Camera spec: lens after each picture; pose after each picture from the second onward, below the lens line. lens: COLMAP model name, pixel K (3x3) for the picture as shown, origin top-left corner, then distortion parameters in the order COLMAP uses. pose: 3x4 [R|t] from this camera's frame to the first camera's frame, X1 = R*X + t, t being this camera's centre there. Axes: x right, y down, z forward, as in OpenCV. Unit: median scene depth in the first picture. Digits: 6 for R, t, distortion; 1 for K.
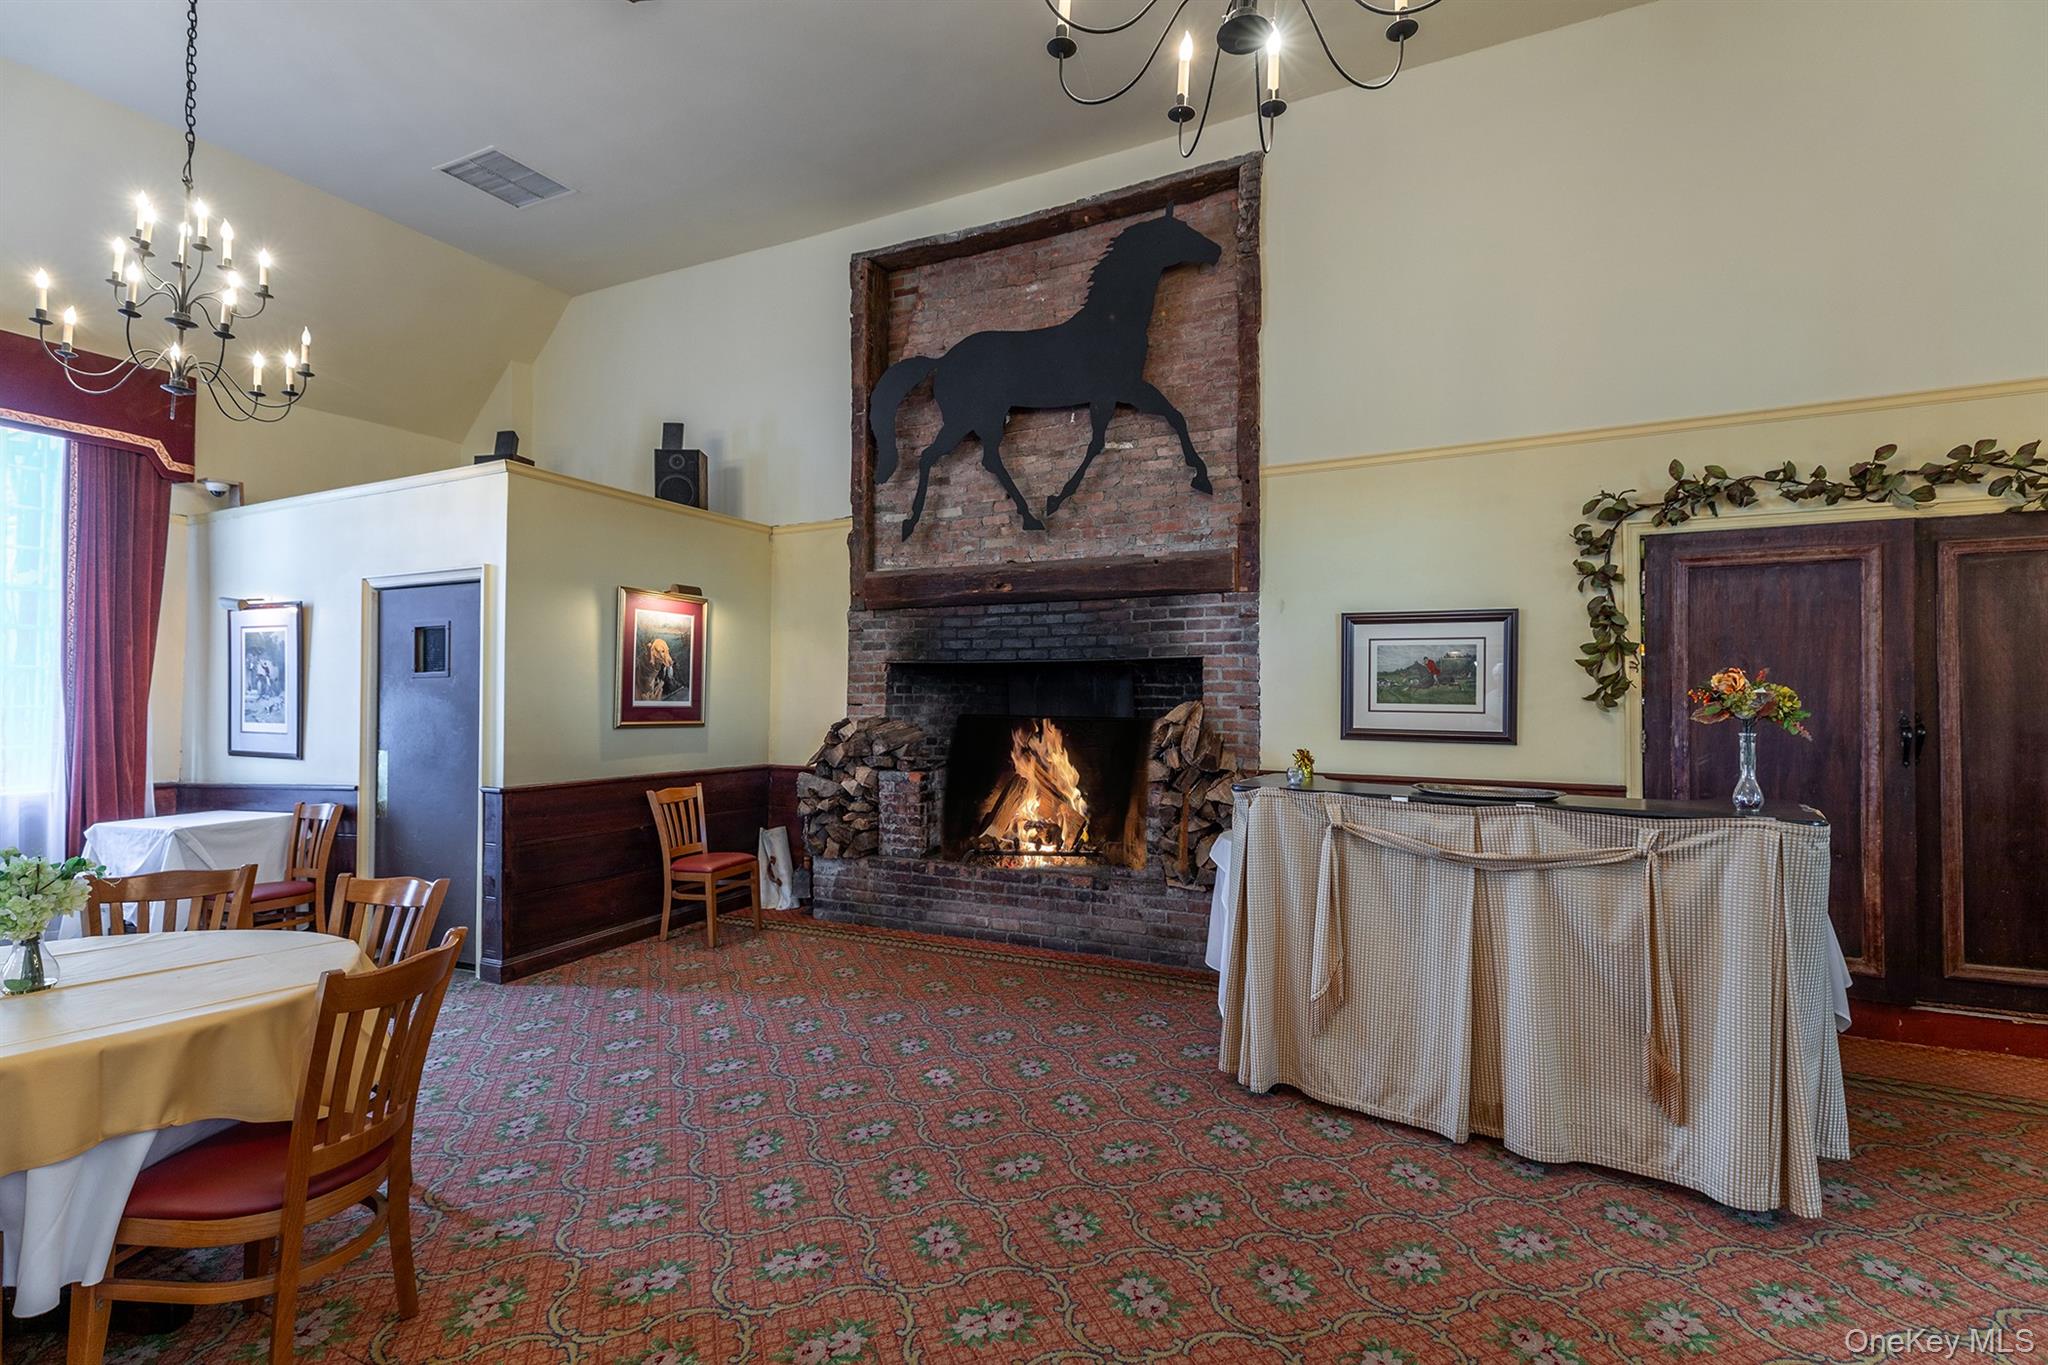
lens RADIAL K [[920.7, 0, 1024.0], [0, 920.7, 682.5], [0, 0, 1]] dist [0.022378, -0.000136]
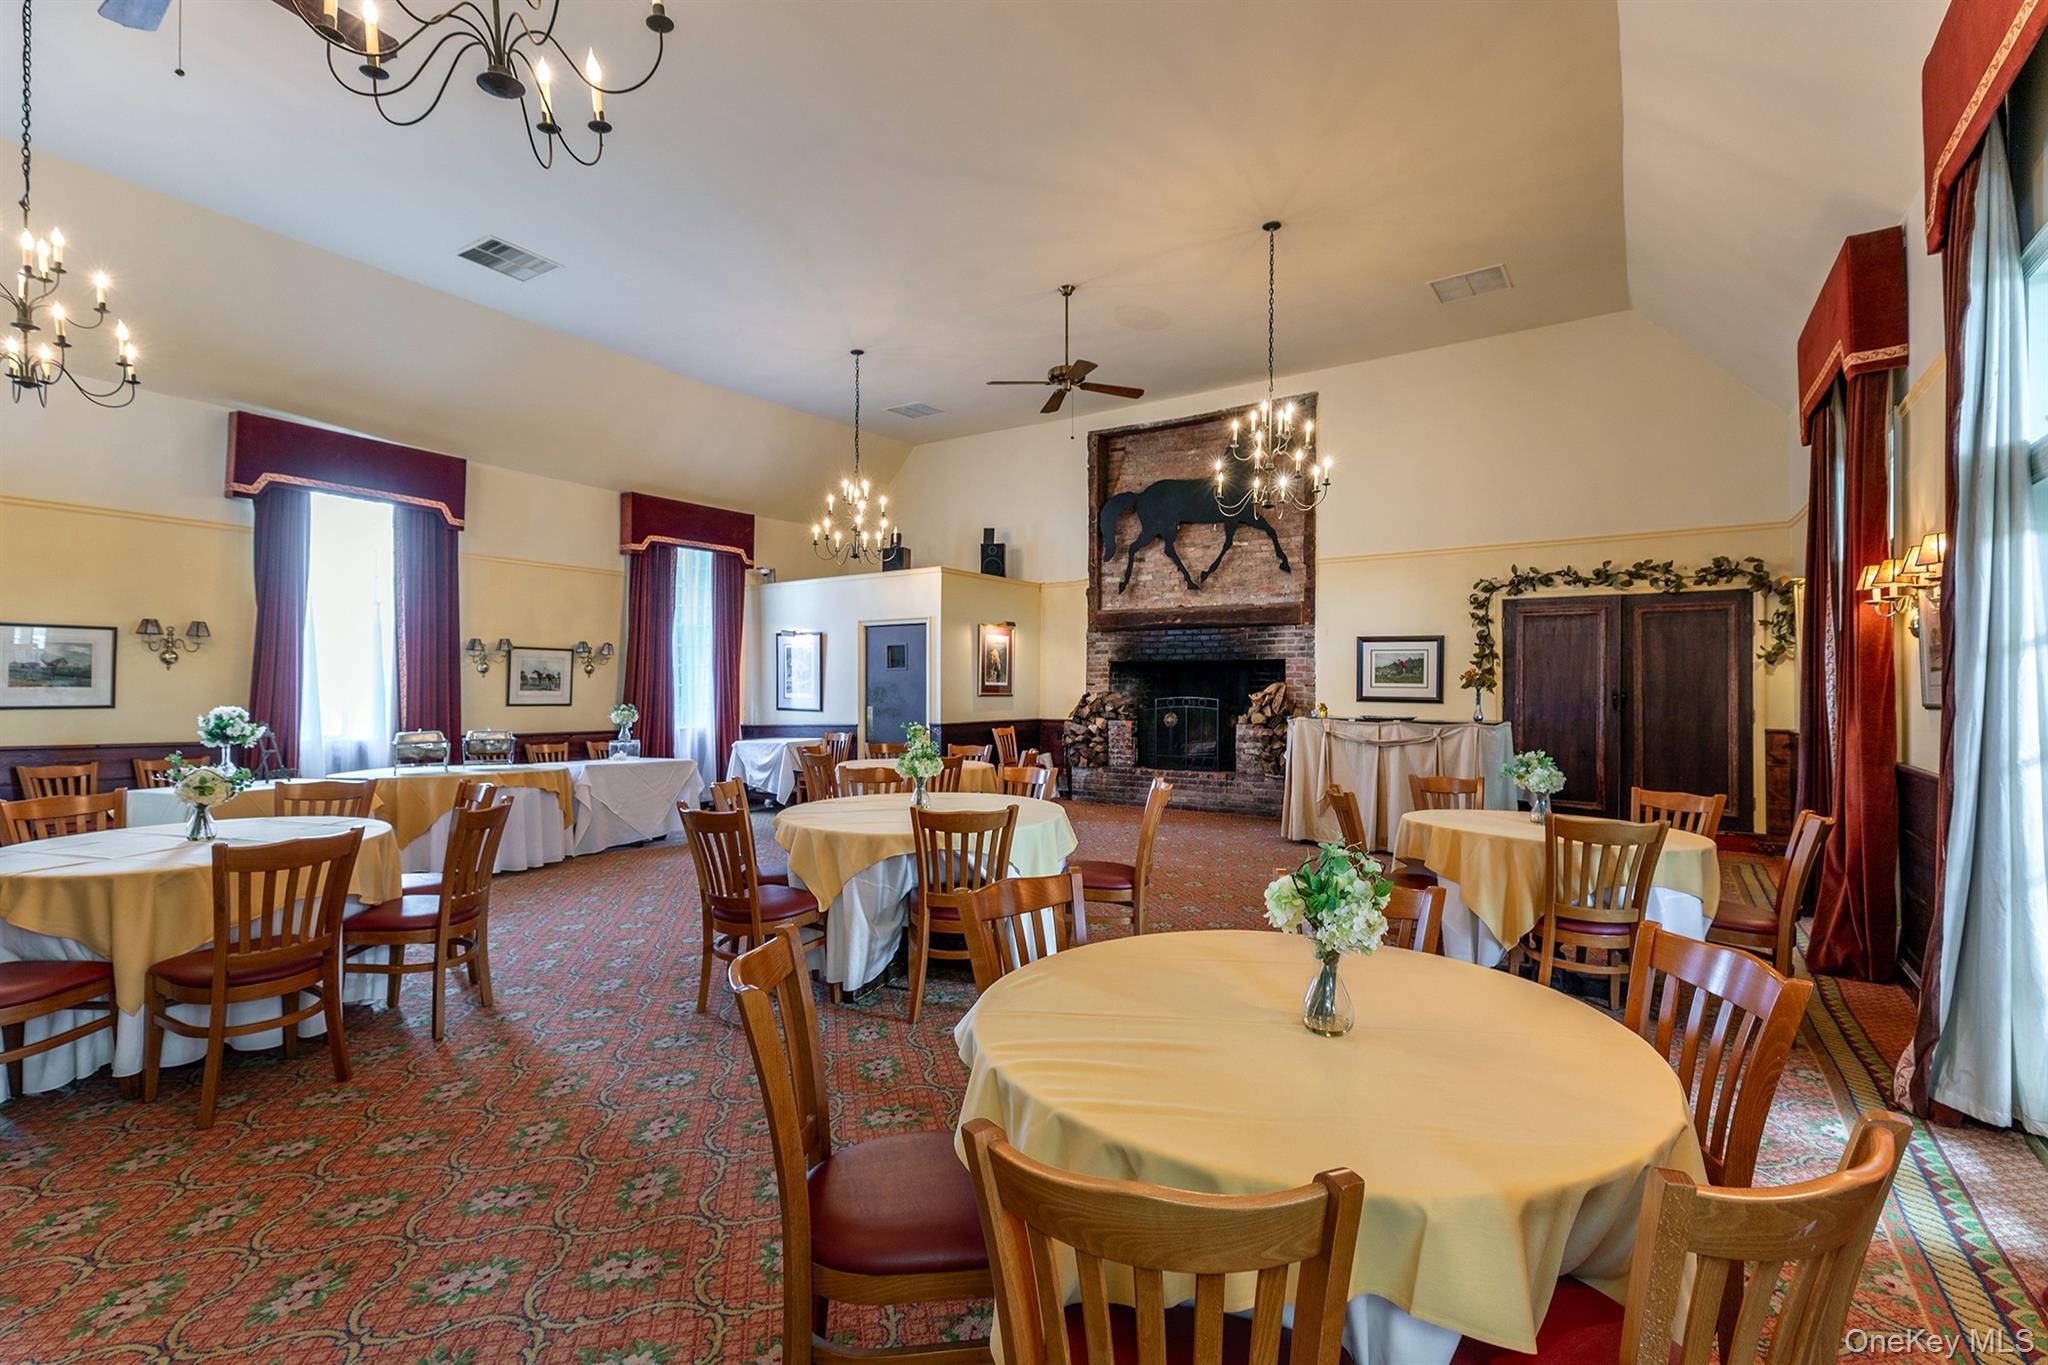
lens RADIAL K [[962.4, 0, 1041.2], [0, 962.4, 682.9], [0, 0, 1]] dist [-0.000392, -0.000148]
pose [[0.994079, 0.000063, -0.108658, -0.083912], [0.001639, 0.999877, 0.015575, -0.009405], [0.108646, -0.015661, 0.993957, -0.957332]]
